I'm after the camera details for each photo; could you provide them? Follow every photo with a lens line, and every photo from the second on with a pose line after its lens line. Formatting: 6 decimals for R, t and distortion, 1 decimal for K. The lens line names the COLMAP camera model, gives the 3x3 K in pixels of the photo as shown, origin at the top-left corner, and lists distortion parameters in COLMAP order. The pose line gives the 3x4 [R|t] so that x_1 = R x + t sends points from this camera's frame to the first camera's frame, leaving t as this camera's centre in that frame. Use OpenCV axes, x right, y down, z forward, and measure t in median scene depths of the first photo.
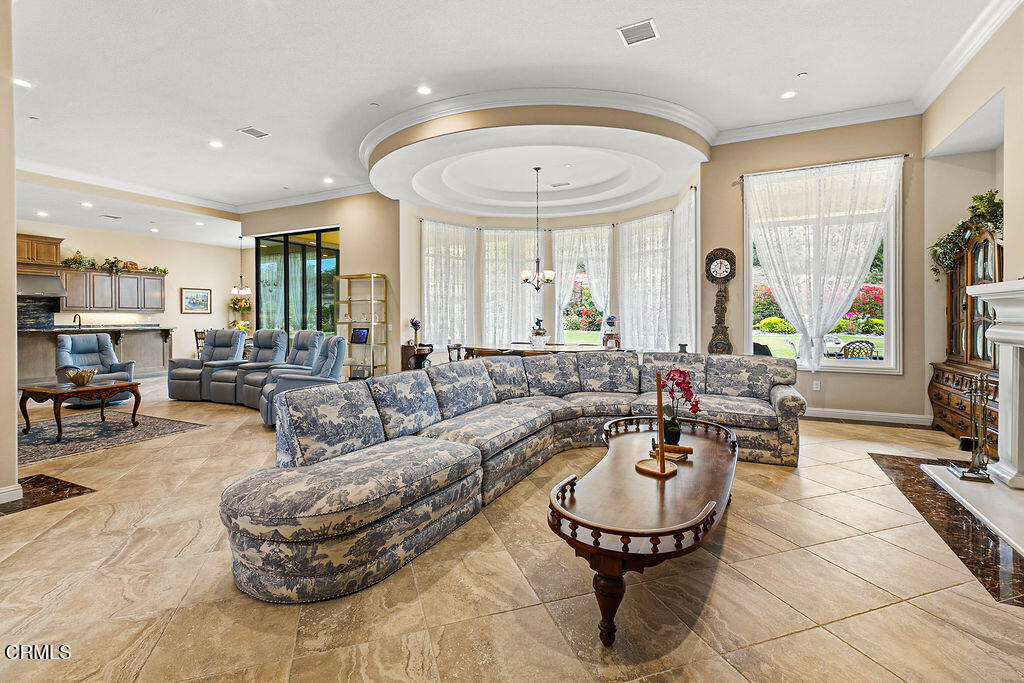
lens RADIAL K [[477.1, 0, 512.6], [0, 477.1, 320.5], [0, 0, 1]] dist [0.003194, 0.000196]
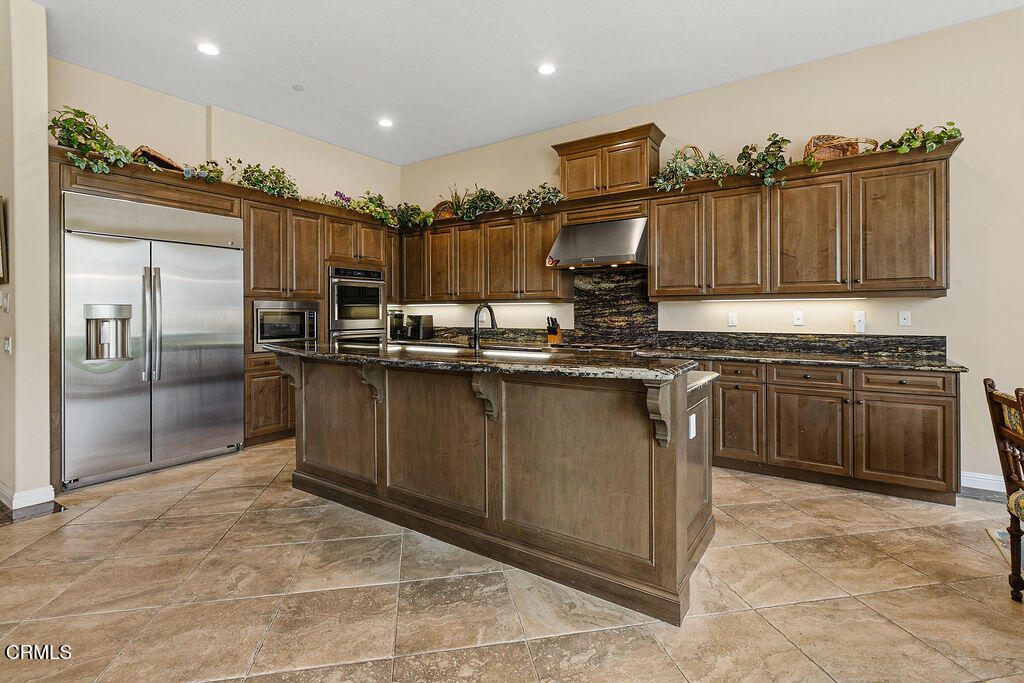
lens RADIAL K [[479.7, 0, 507.0], [0, 479.7, 302.7], [0, 0, 1]] dist [0.002096, -0.000464]
pose [[-0.147460, -0.016420, -0.988932, -0.535617], [-0.004854, 0.999862, -0.015878, -0.008464], [0.989056, 0.002459, -0.147519, 0.995549]]
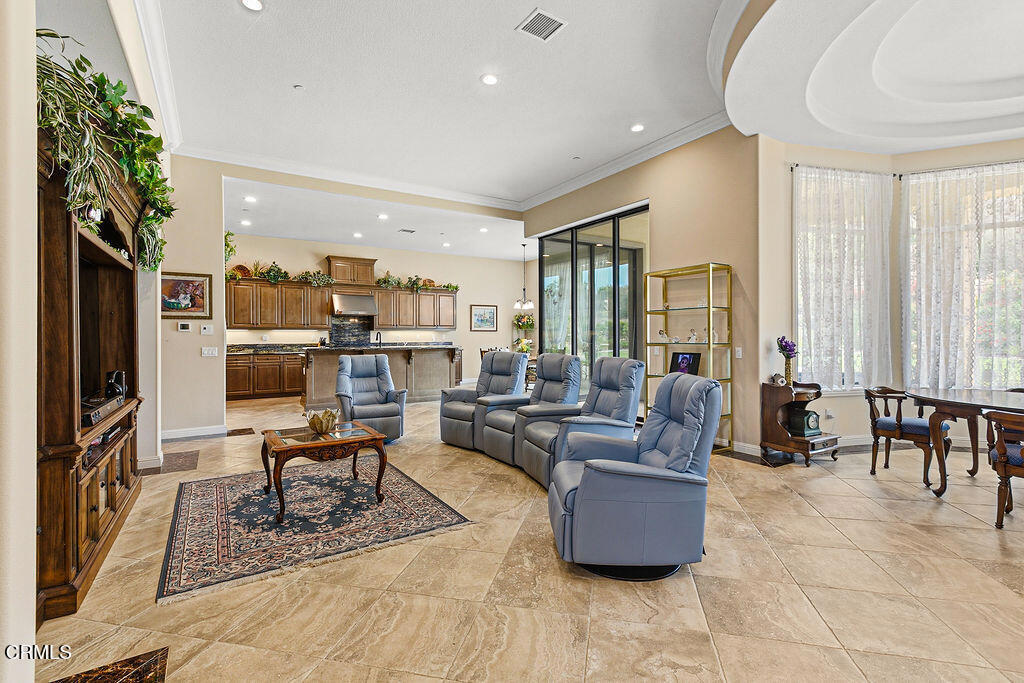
lens RADIAL K [[469.4, 0, 508.2], [0, 469.4, 333.5], [0, 0, 1]] dist [0.003612, 0.000512]
pose [[0.850057, -0.001054, -0.526689, -0.165661], [-0.004139, 0.999954, -0.008682, -0.002566], [0.526674, 0.009560, 0.850014, 0.300458]]
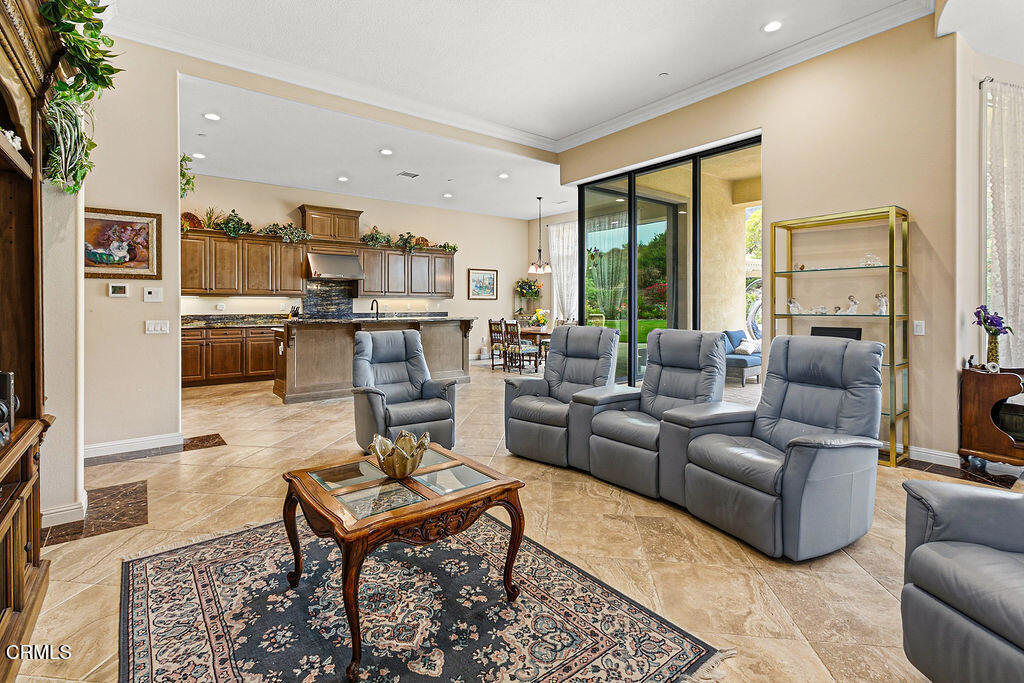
lens RADIAL K [[479.7, 0, 507.0], [0, 479.7, 302.7], [0, 0, 1]] dist [0.002096, -0.000464]
pose [[0.897880, 0.001124, -0.440238, -0.349376], [-0.005955, 0.999936, -0.009592, -0.001775], [0.440199, 0.011234, 0.897830, 0.368340]]
